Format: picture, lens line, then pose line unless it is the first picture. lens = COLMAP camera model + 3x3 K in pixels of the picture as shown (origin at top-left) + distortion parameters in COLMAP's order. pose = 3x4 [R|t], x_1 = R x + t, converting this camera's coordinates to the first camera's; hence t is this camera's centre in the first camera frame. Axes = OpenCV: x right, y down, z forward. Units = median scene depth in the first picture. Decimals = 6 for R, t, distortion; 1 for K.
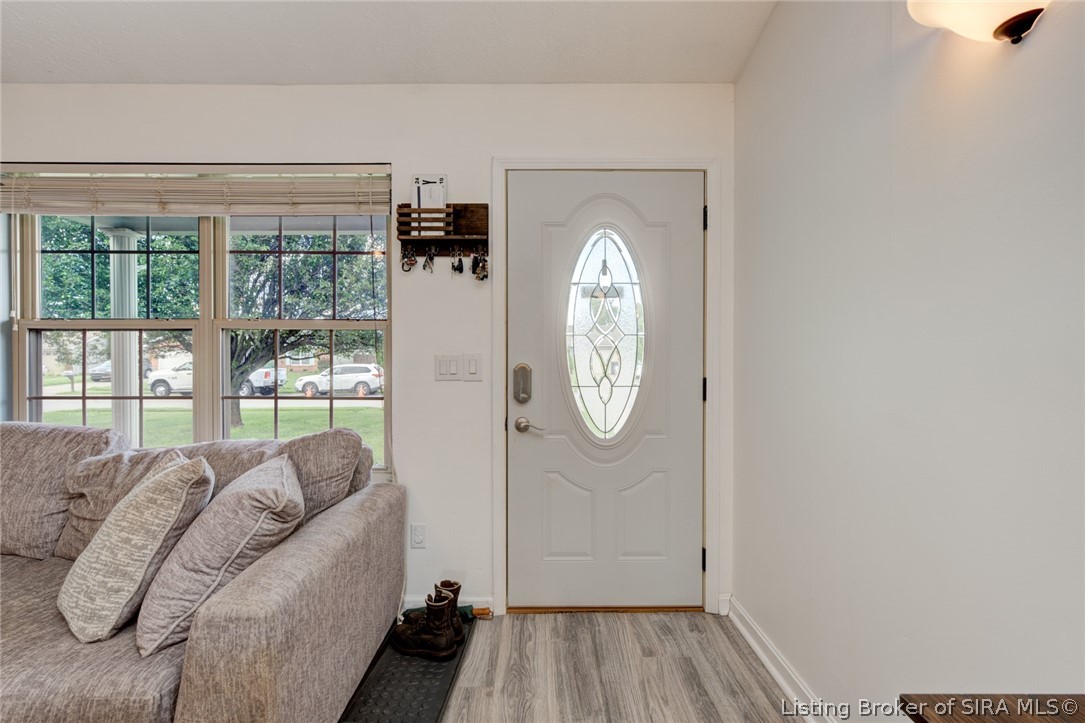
lens RADIAL K [[480.5, 0, 542.7], [0, 480.5, 360.8], [0, 0, 1]] dist [-0.010554, 0.002348]
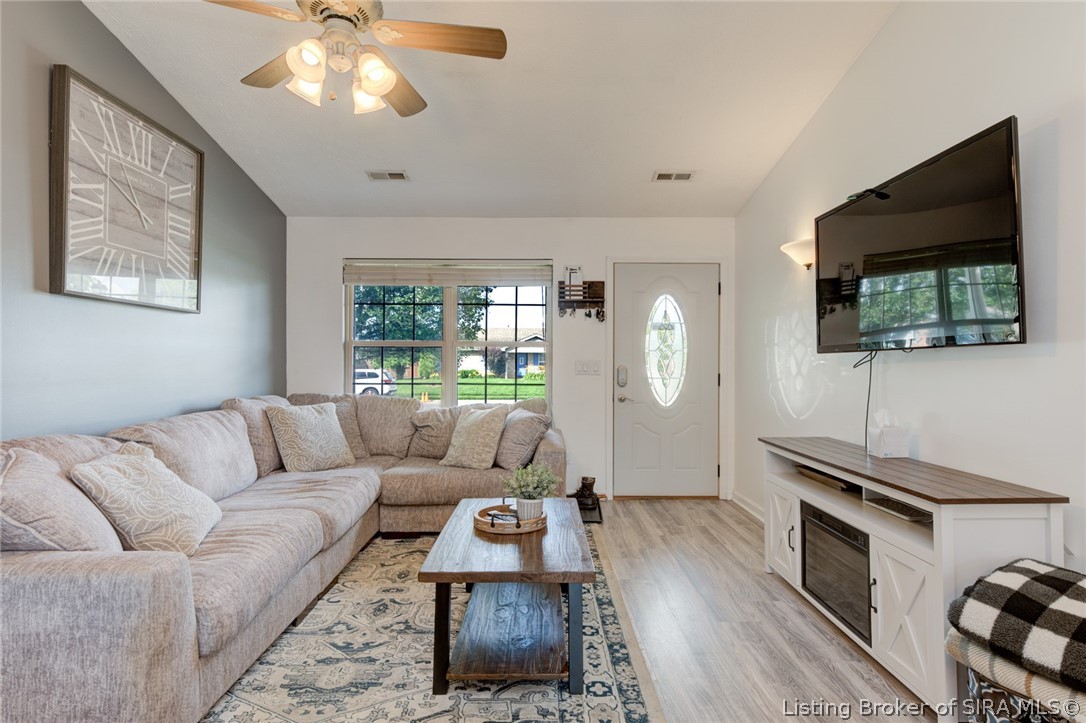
lens RADIAL K [[560.2, 0, 546.0], [0, 560.2, 364.5], [0, 0, 1]] dist [0.001710, 0.003563]
pose [[0.999996, 0.001989, -0.002030, -0.339659], [-0.001994, 0.999995, -0.002563, 0.007587], [0.002024, 0.002567, 0.999995, -1.209236]]
